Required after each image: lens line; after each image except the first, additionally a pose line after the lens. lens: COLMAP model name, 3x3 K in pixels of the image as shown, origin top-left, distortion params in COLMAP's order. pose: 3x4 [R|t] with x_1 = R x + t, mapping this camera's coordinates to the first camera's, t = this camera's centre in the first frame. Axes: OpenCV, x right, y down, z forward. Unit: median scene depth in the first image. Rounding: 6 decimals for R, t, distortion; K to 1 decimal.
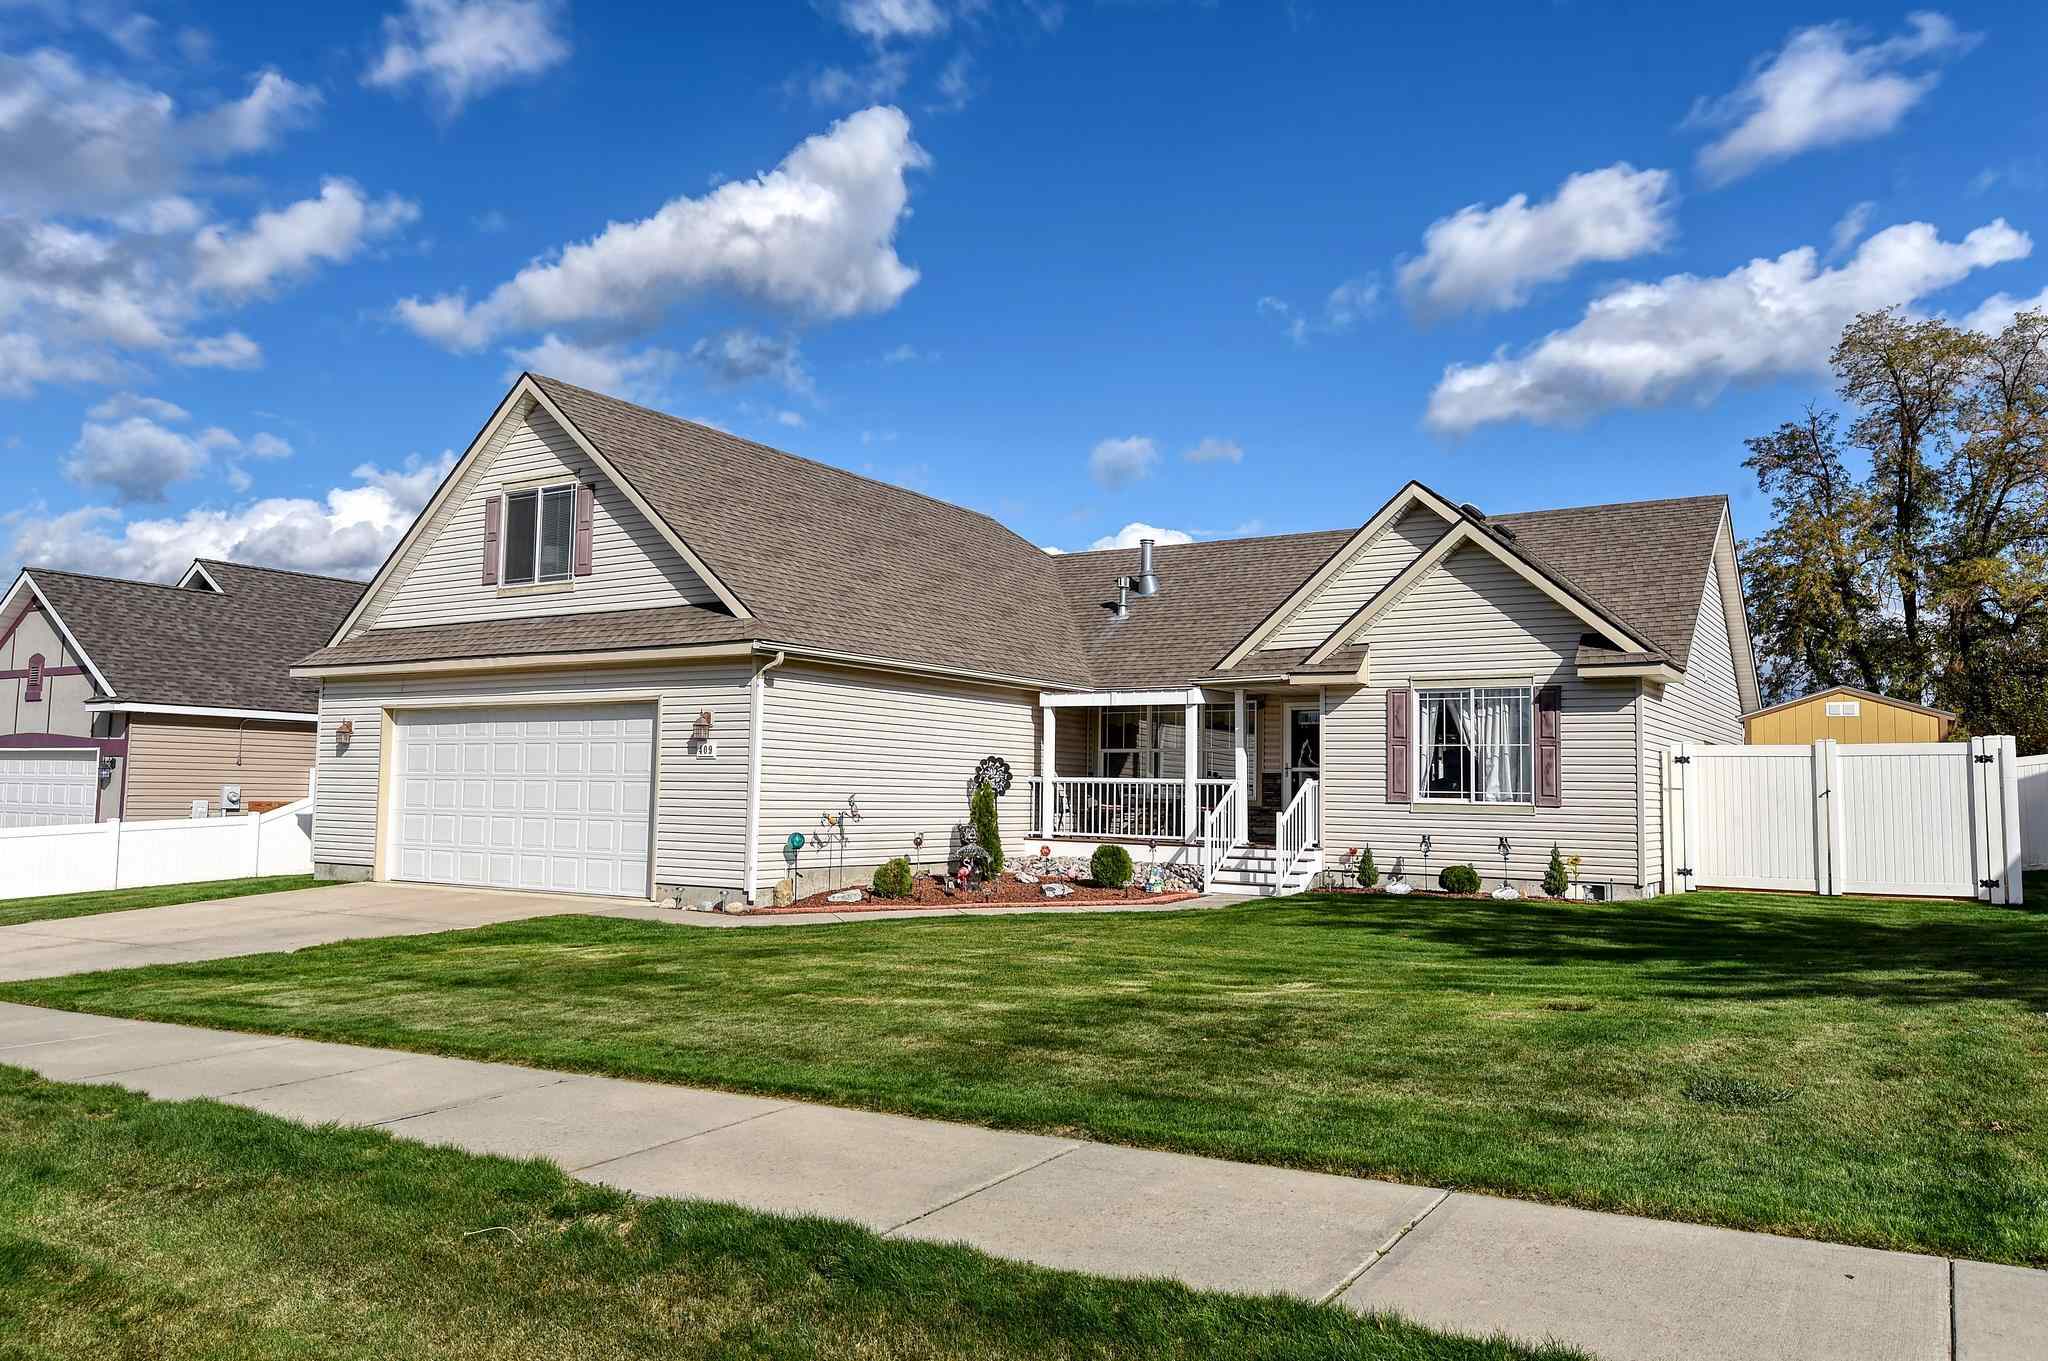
lens RADIAL K [[1381.8, 0, 1018.5], [0, 1381.8, 688.1], [0, 0, 1]] dist [0.023416, -0.004174]
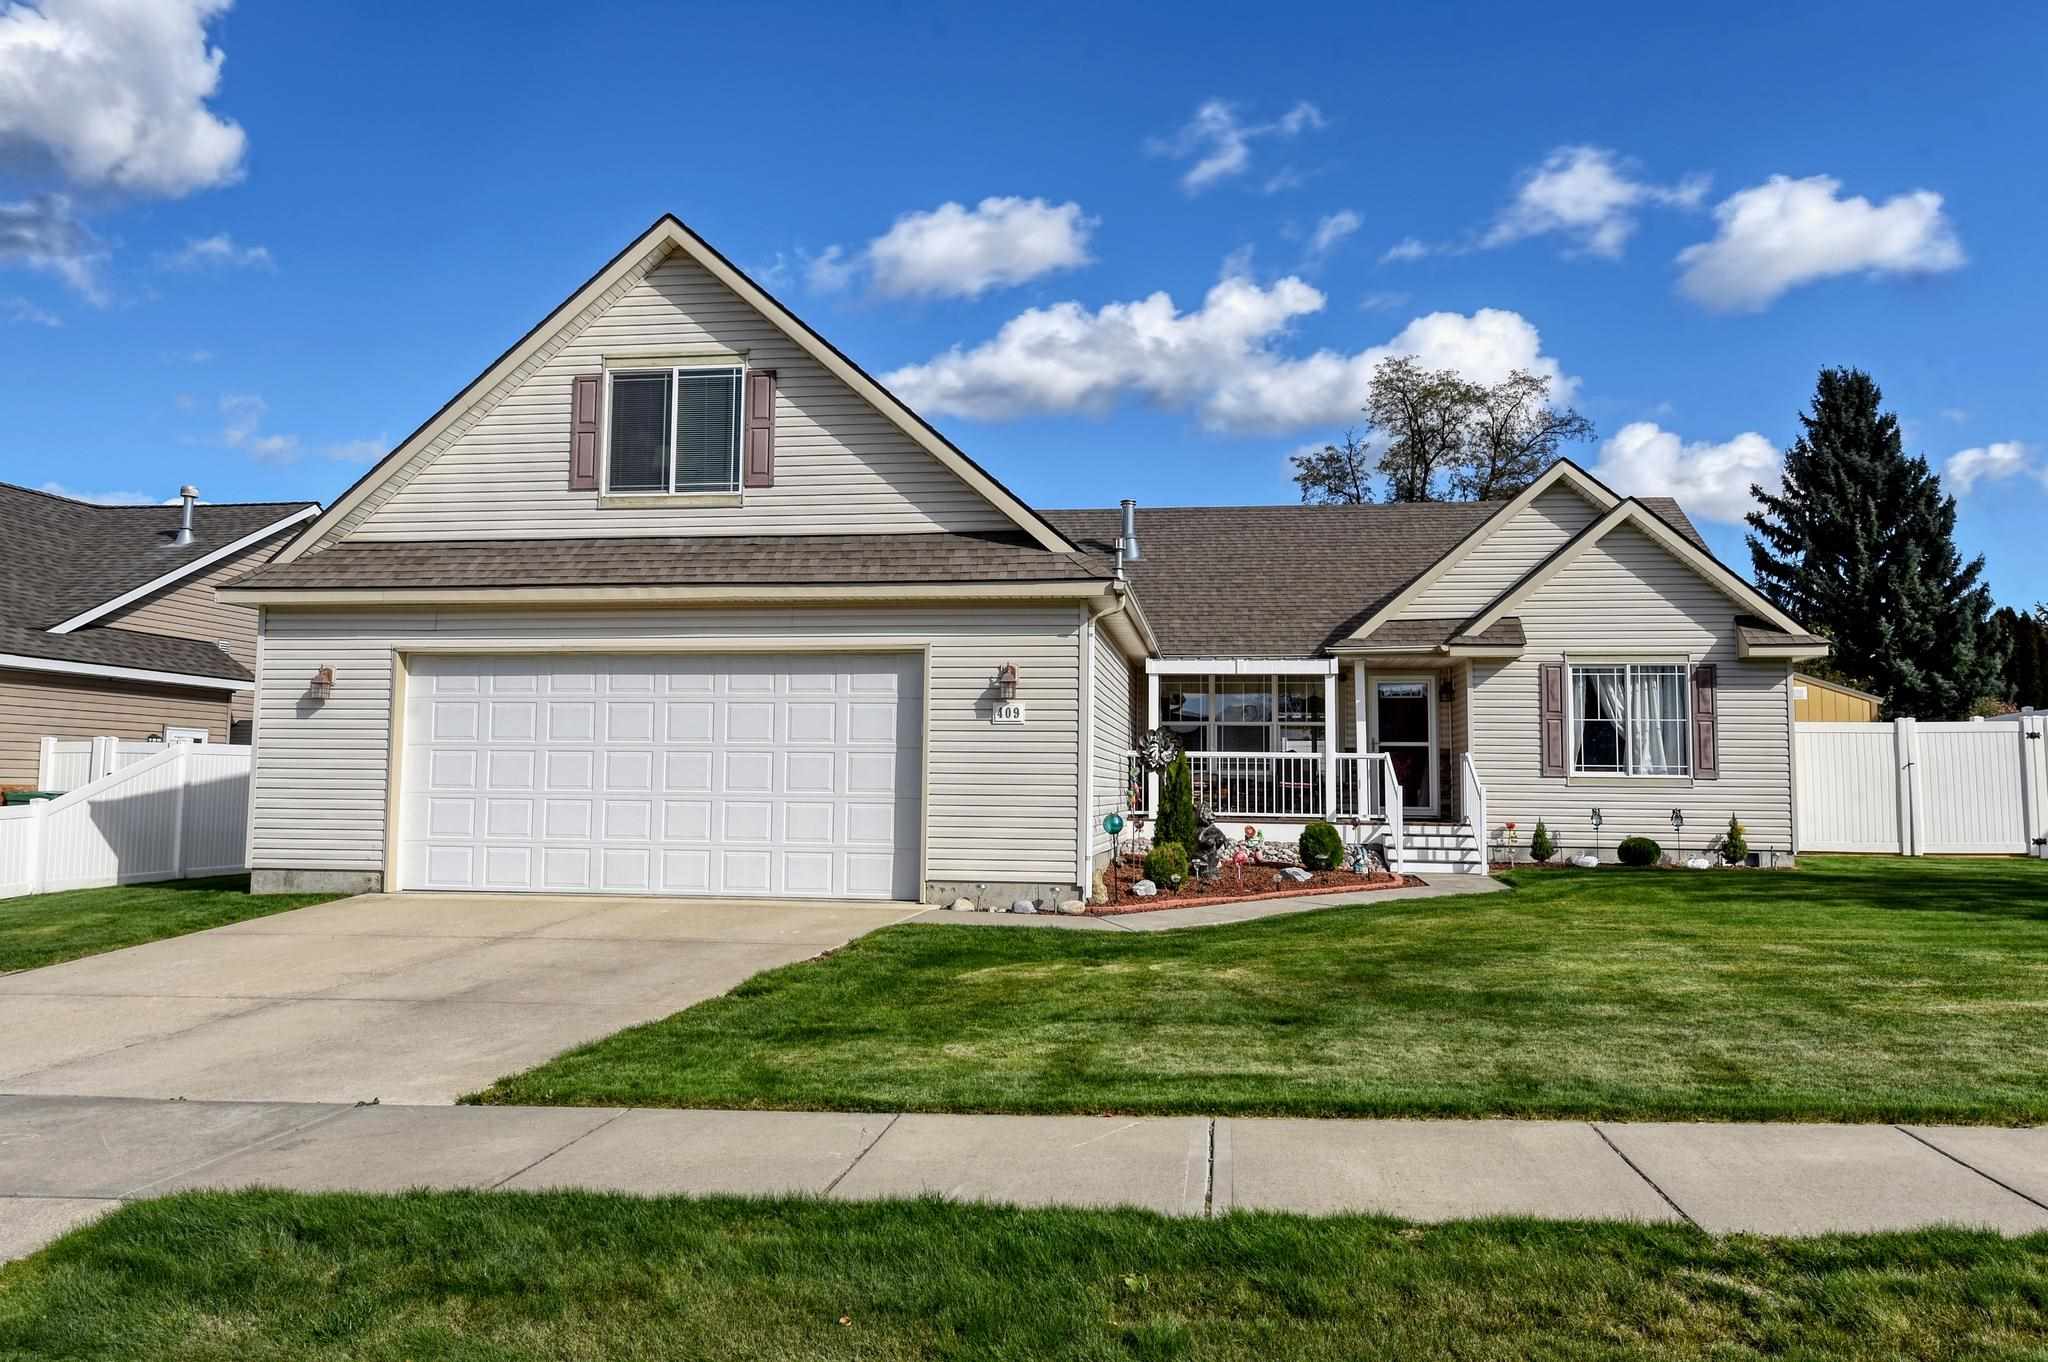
lens RADIAL K [[1394.1, 0, 1020.3], [0, 1394.1, 671.8], [0, 0, 1]] dist [0.000542, -0.010670]
pose [[0.919127, 0.025601, 0.393130, -0.481317], [-0.025713, 0.999657, -0.004984, 0.021741], [-0.393122, -0.005528, 0.919470, 0.225524]]
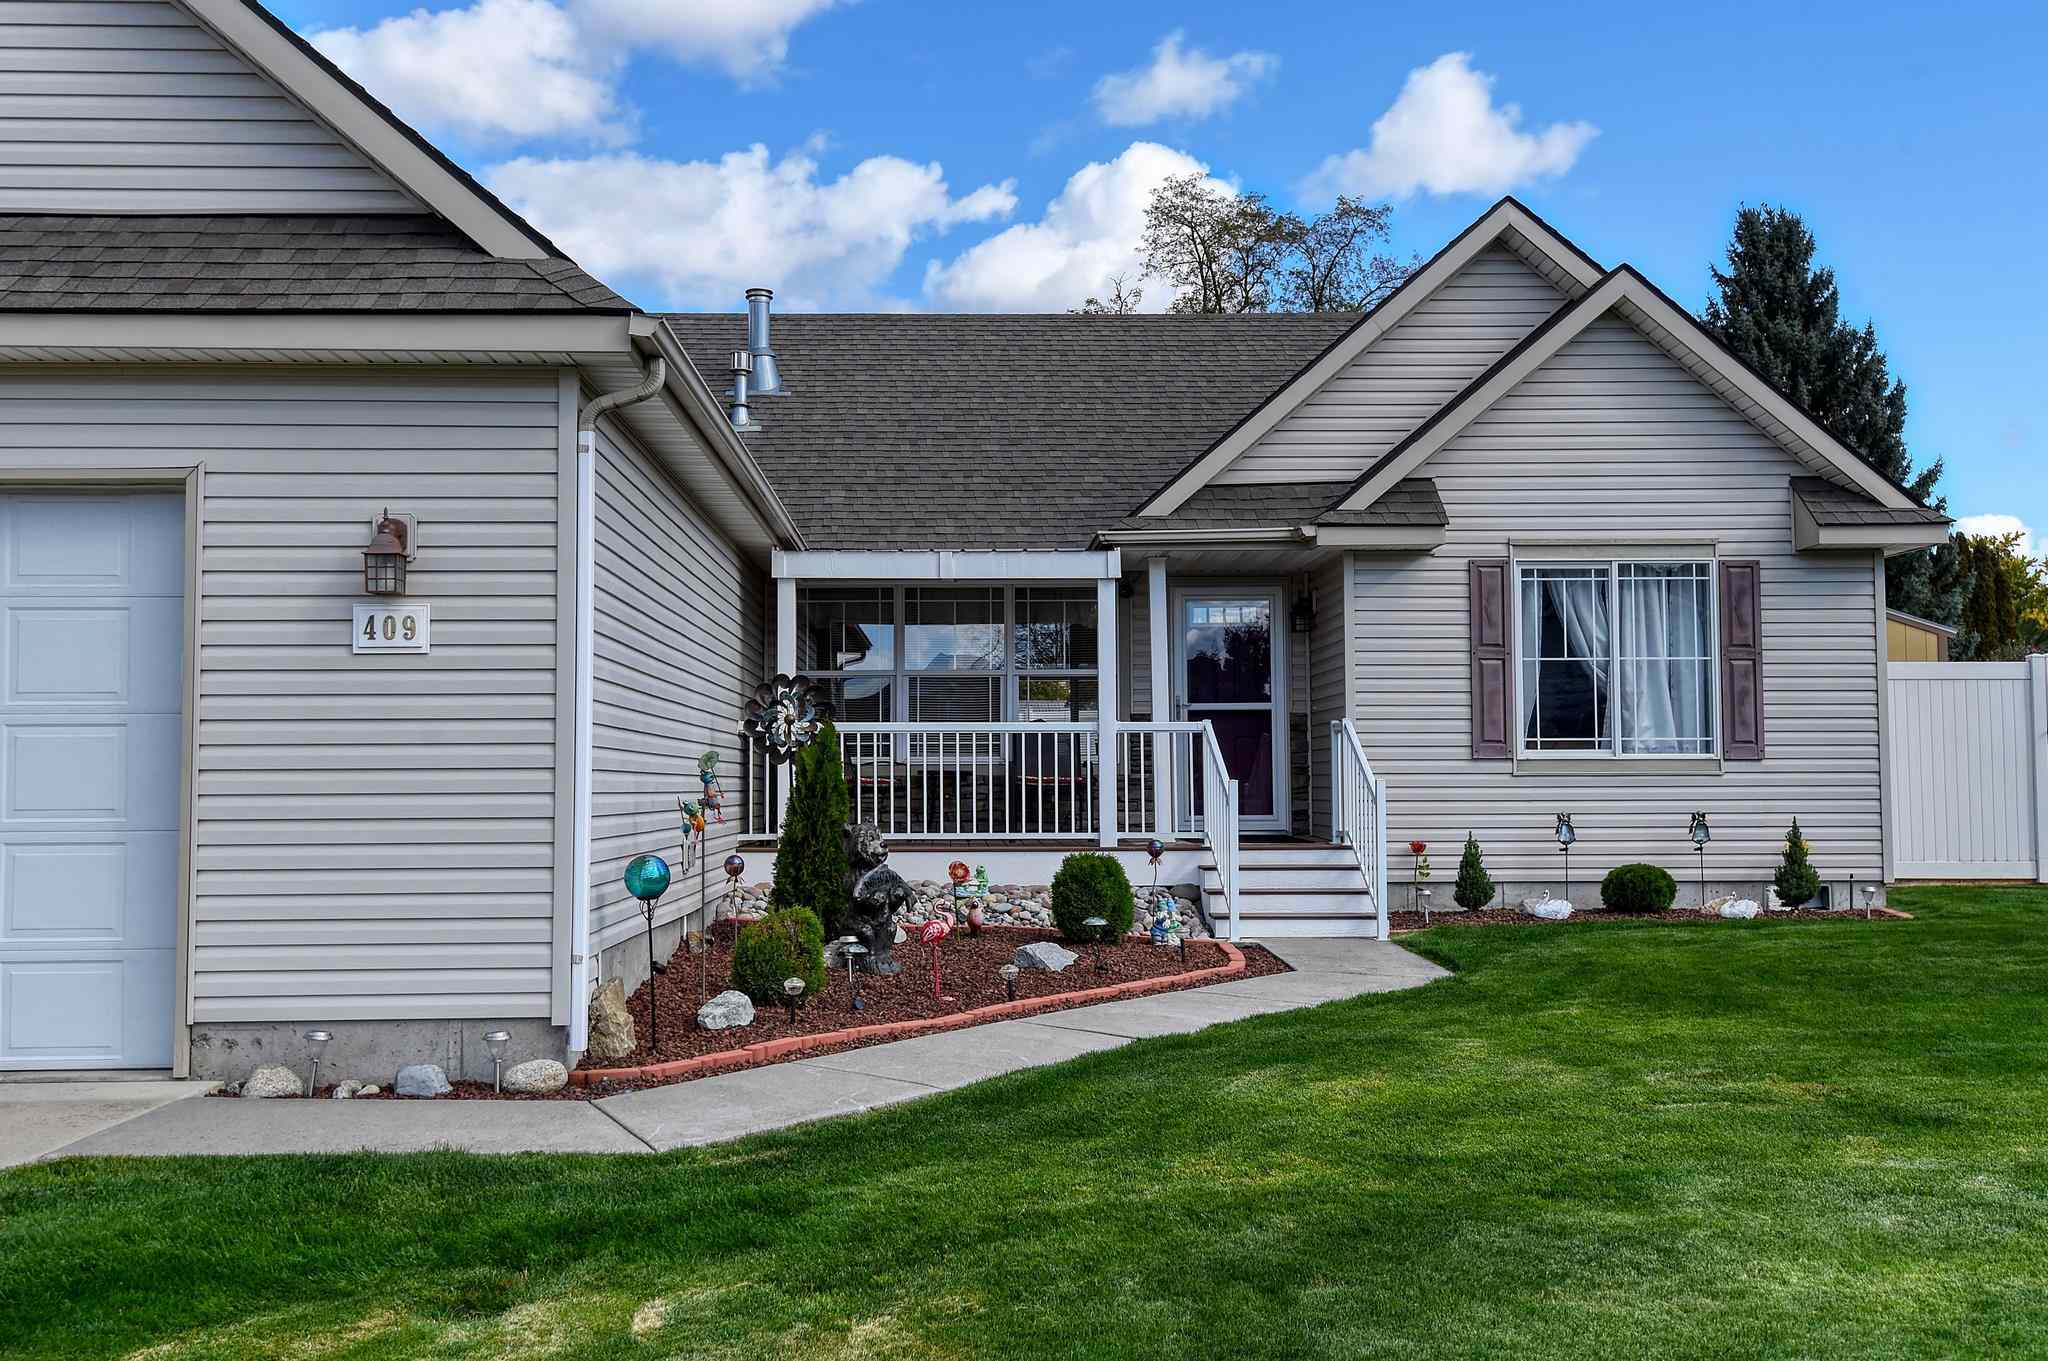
lens RADIAL K [[1868.7, 0, 1015.4], [0, 1868.7, 687.6], [0, 0, 1]] dist [0.044006, 0.000000]
pose [[0.834220, 0.006440, 0.551394, -0.316427], [-0.022693, 0.999486, 0.022660, 0.040272], [-0.550964, -0.031416, 0.833937, 0.466476]]
